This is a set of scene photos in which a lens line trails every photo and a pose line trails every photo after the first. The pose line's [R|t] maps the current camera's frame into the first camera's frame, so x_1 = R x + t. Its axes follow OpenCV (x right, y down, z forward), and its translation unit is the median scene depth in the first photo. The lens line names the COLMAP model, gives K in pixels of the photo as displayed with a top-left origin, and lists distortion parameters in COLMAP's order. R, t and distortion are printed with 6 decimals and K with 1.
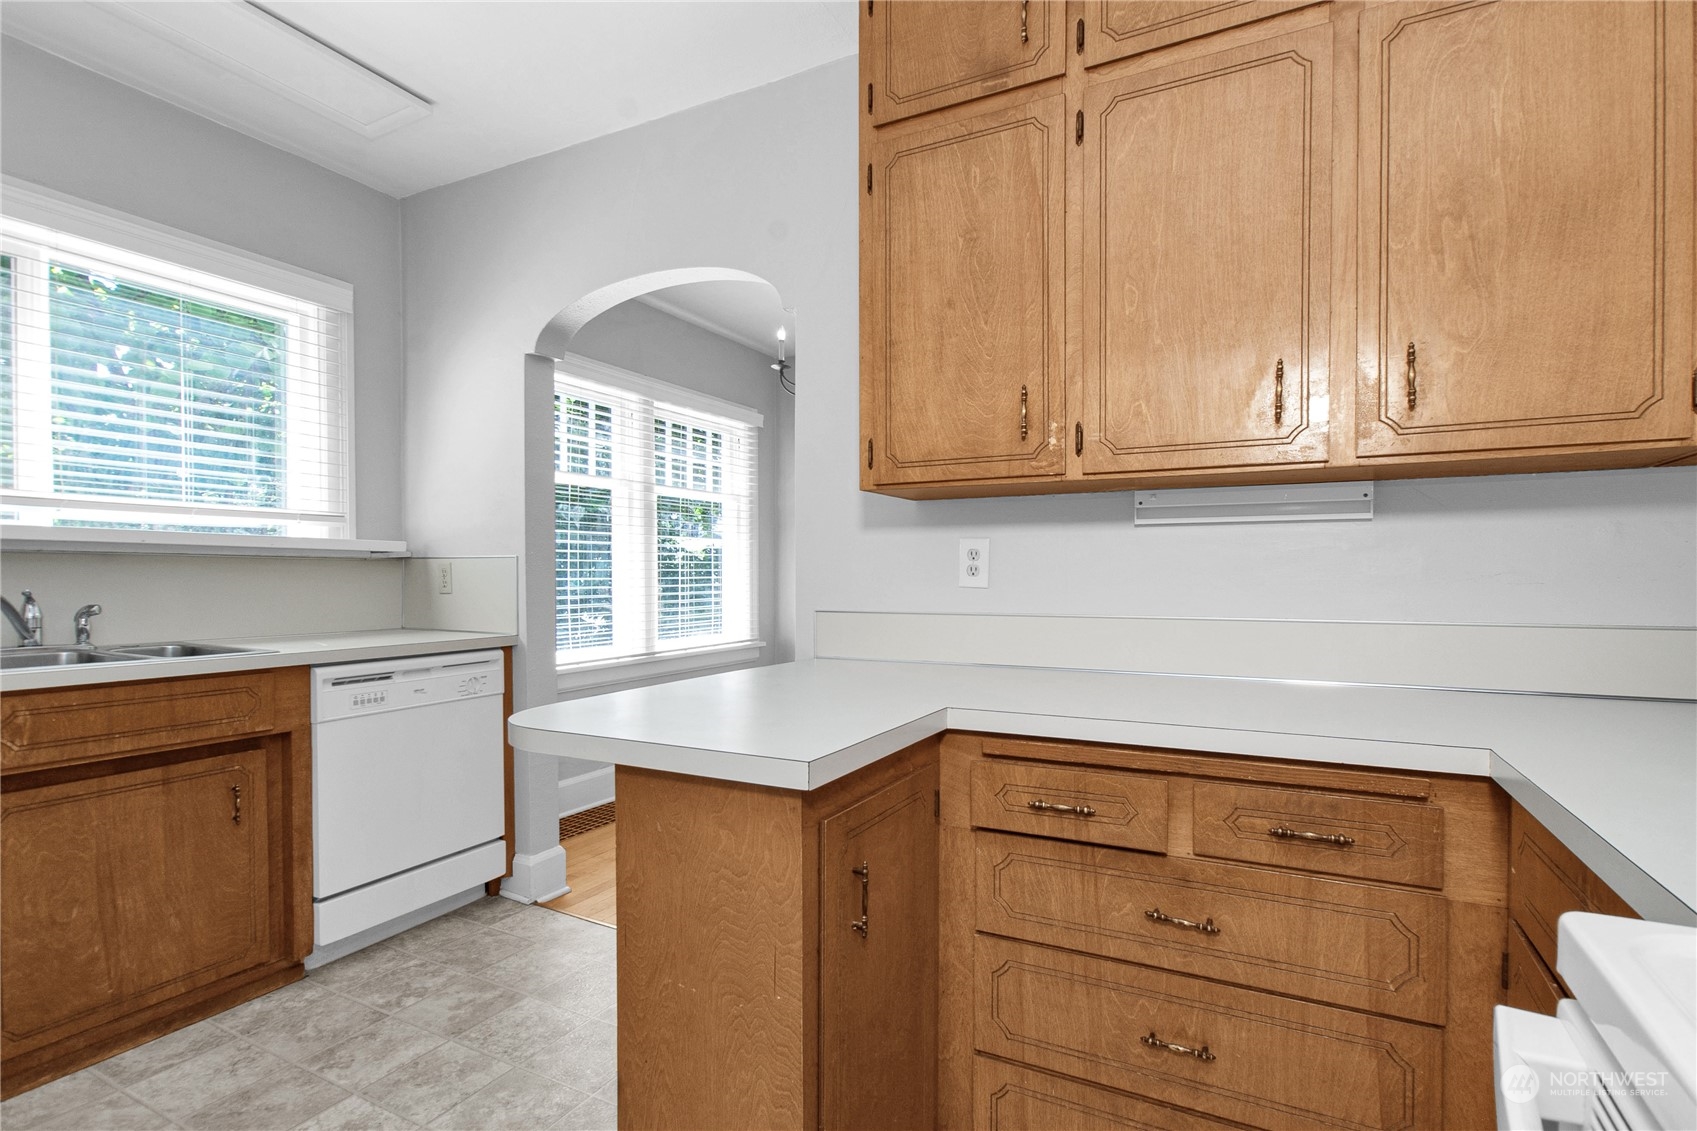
lens RADIAL K [[816.7, 0, 869.9], [0, 816.7, 583.2], [0, 0, 1]] dist [-0.001475, 0.000908]
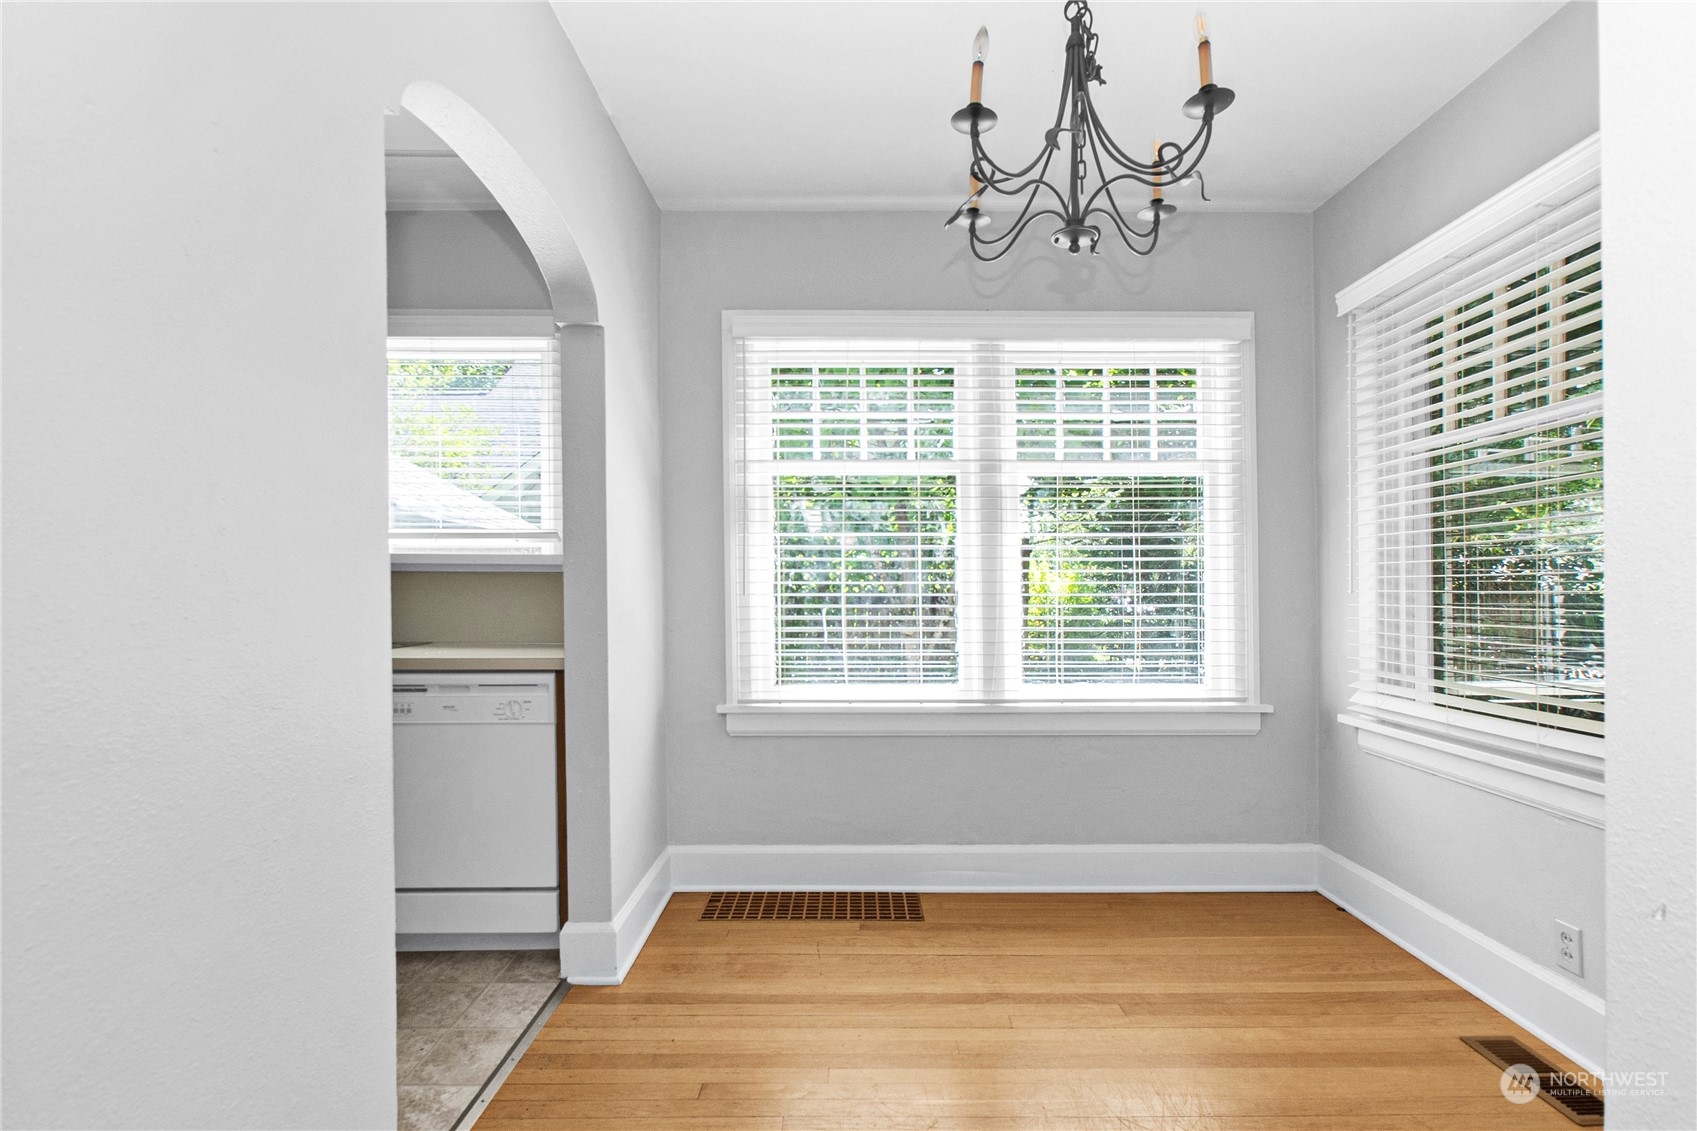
lens RADIAL K [[794.7, 0, 861.3], [0, 794.7, 585.8], [0, 0, 1]] dist [-0.014093, 0.000444]
pose [[0.452650, 0.002766, -0.891684, 0.383008], [-0.013954, 0.999895, -0.003982, -0.011906], [0.891579, 0.014245, 0.452641, 0.767989]]
